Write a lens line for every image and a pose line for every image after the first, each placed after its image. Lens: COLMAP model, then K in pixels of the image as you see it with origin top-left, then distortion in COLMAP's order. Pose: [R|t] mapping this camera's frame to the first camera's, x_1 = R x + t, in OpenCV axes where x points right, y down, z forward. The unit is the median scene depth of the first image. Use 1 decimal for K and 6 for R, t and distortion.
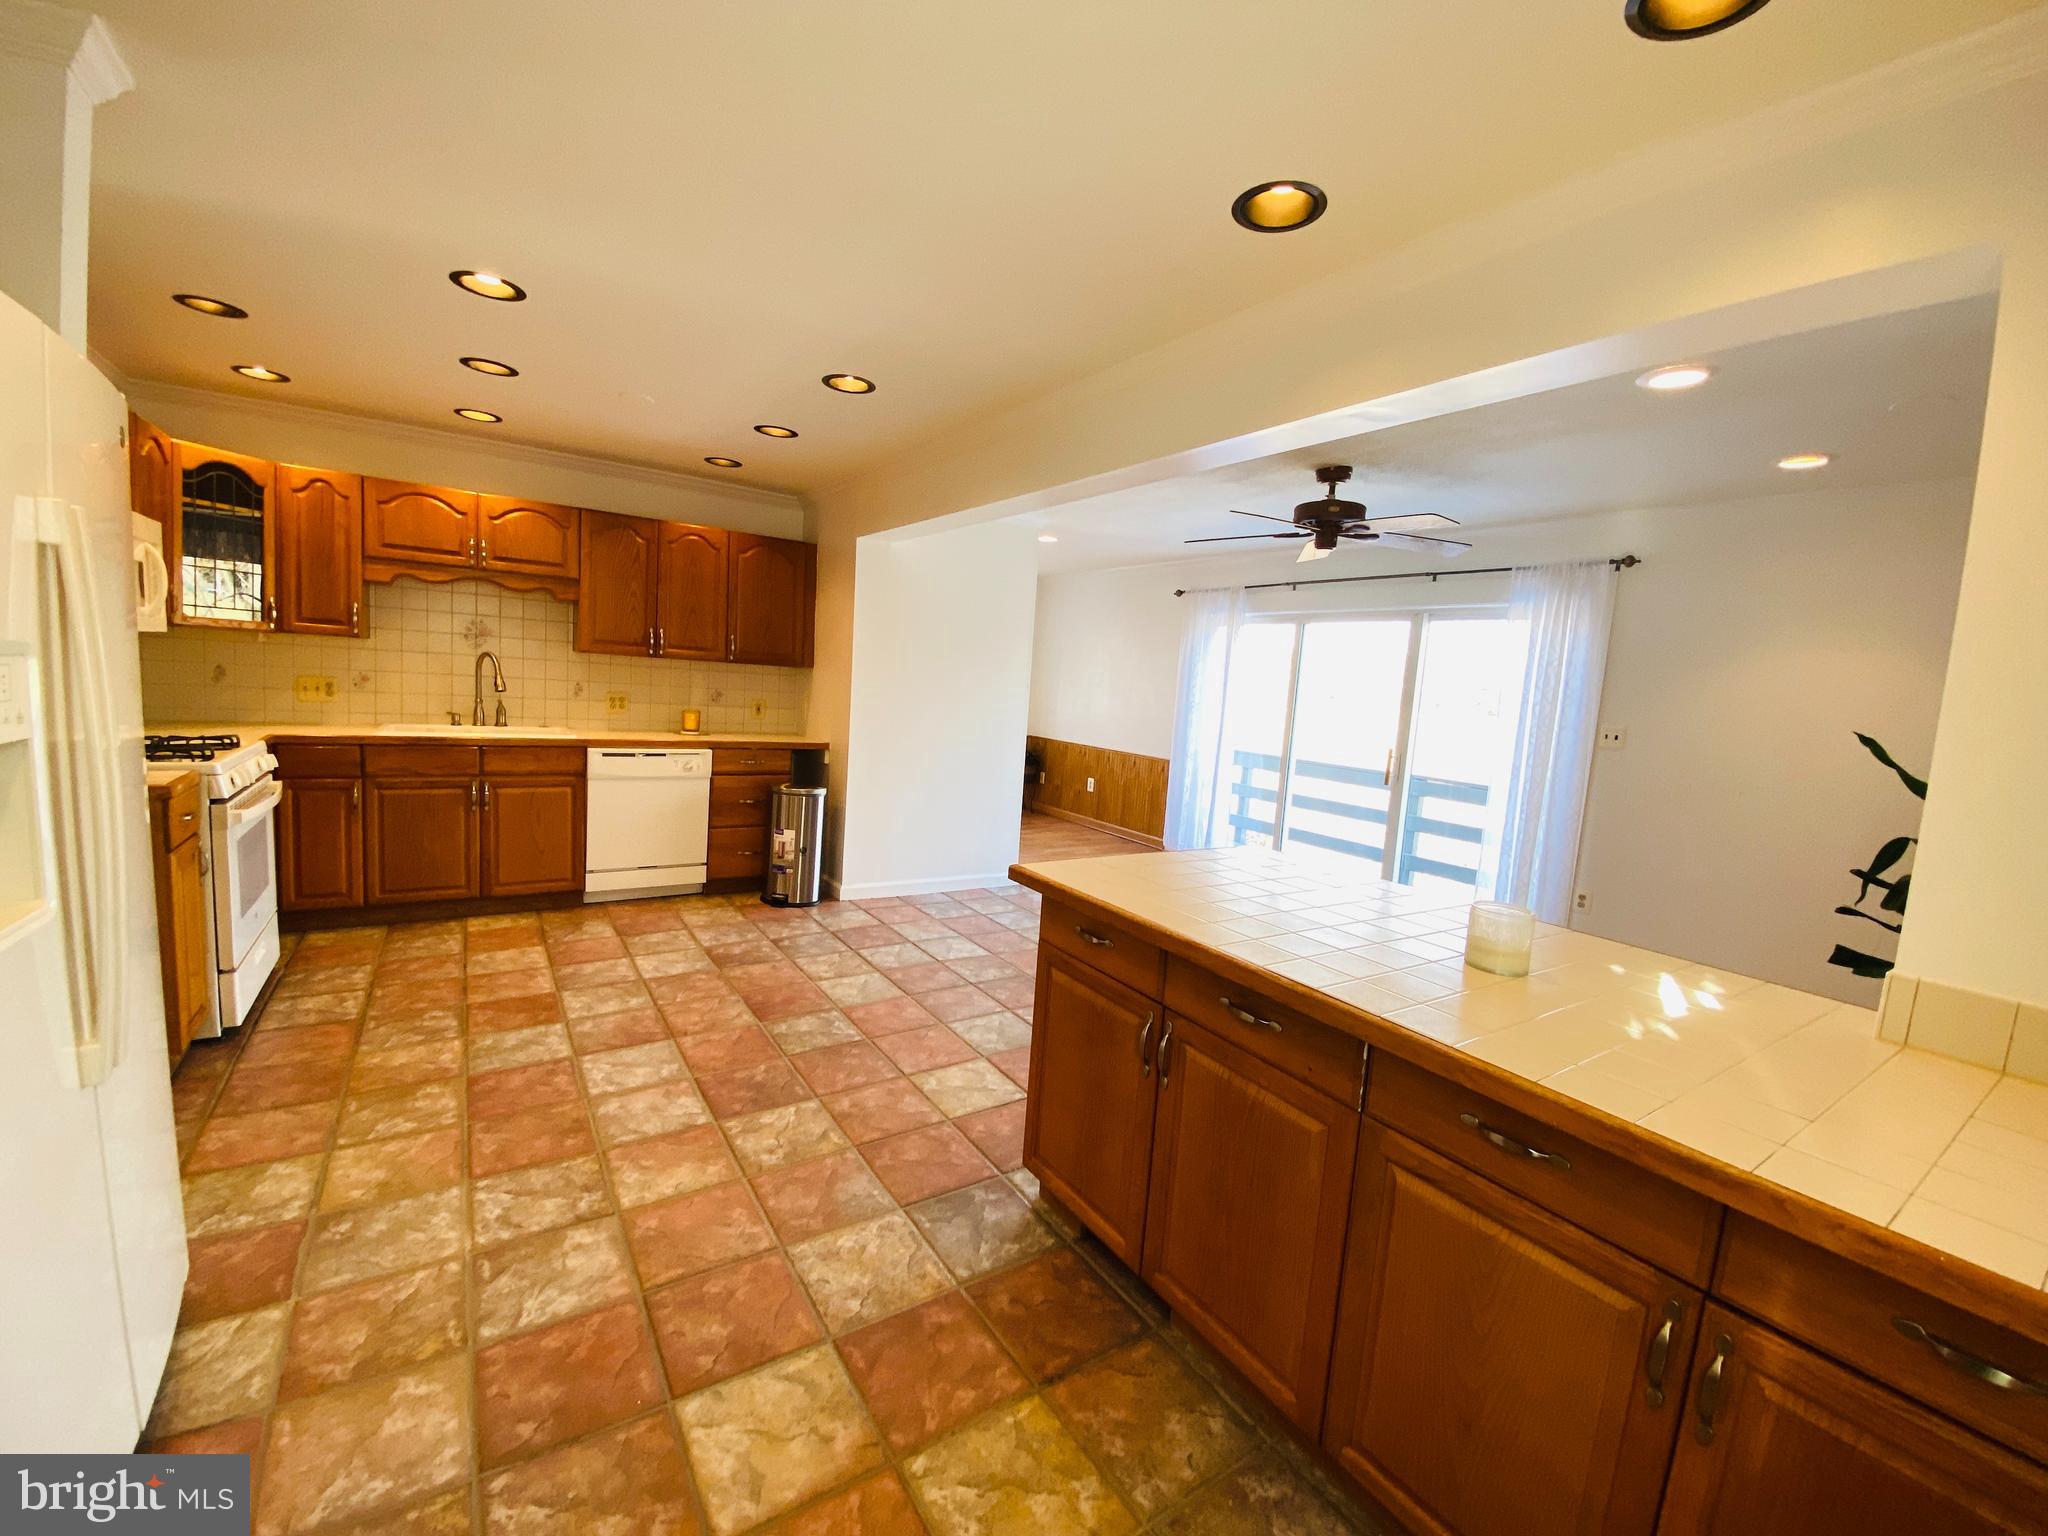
lens RADIAL K [[833.0, 0, 1016.2], [0, 833.0, 768.3], [0, 0, 1]] dist [0.017855, -0.019552]
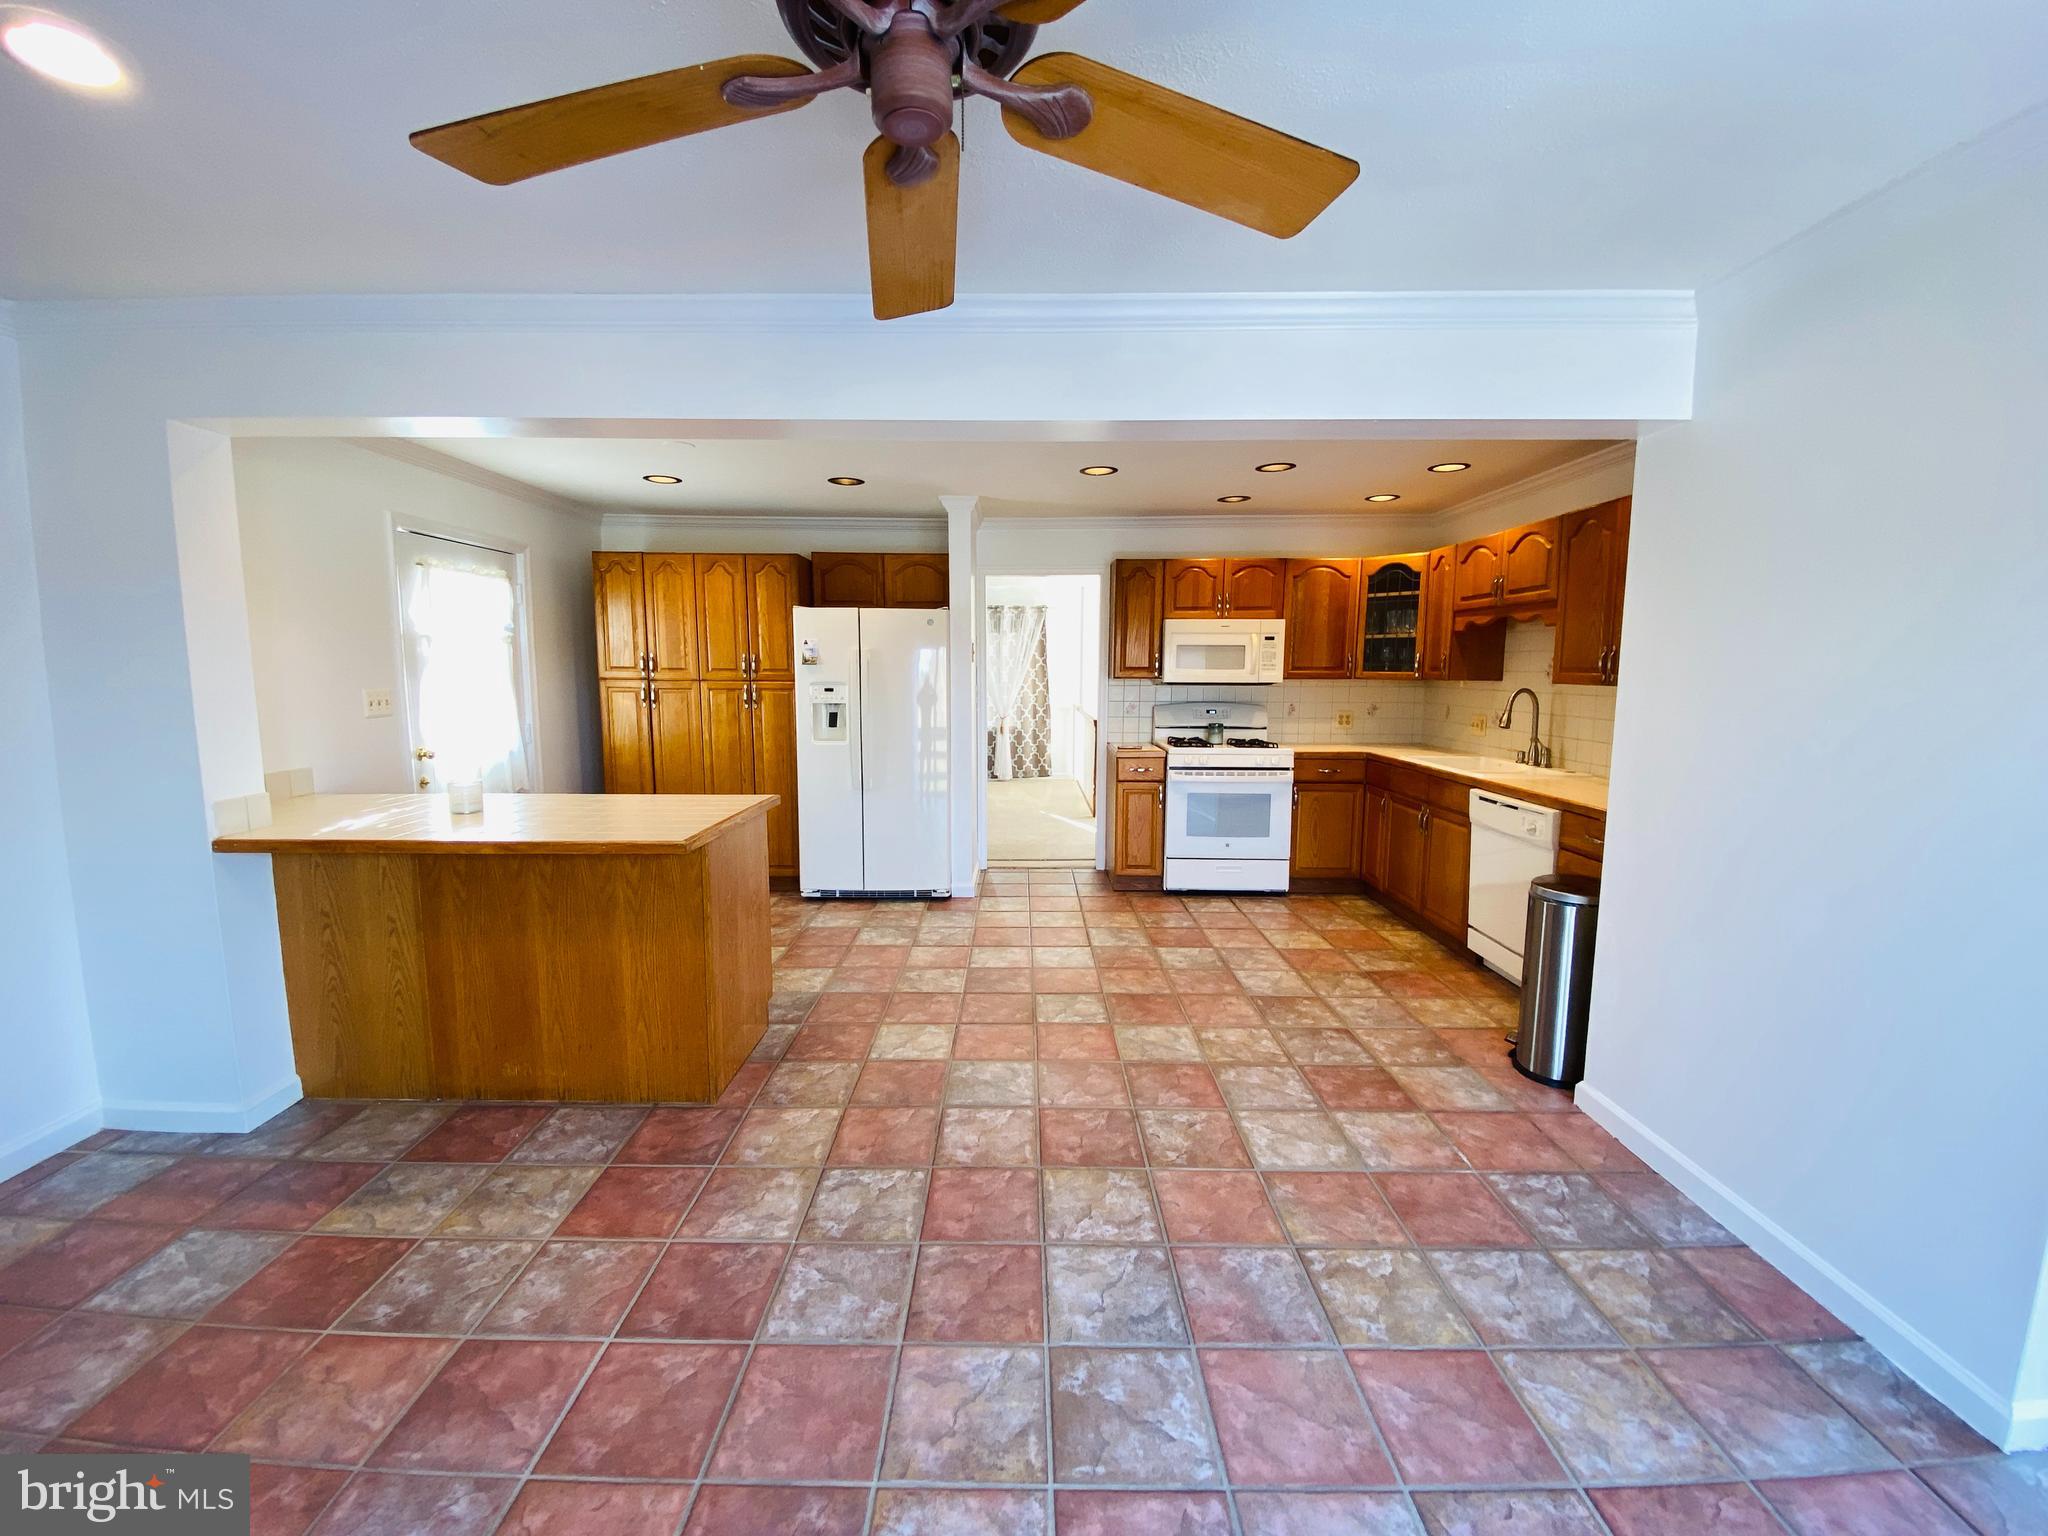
lens RADIAL K [[833.0, 0, 1016.2], [0, 833.0, 768.3], [0, 0, 1]] dist [0.017855, -0.019552]
pose [[-0.559182, 0.031698, -0.828439, 0.593474], [-0.135152, 0.982416, 0.128815, -0.110473], [0.817955, 0.183996, -0.545065, 1.250033]]
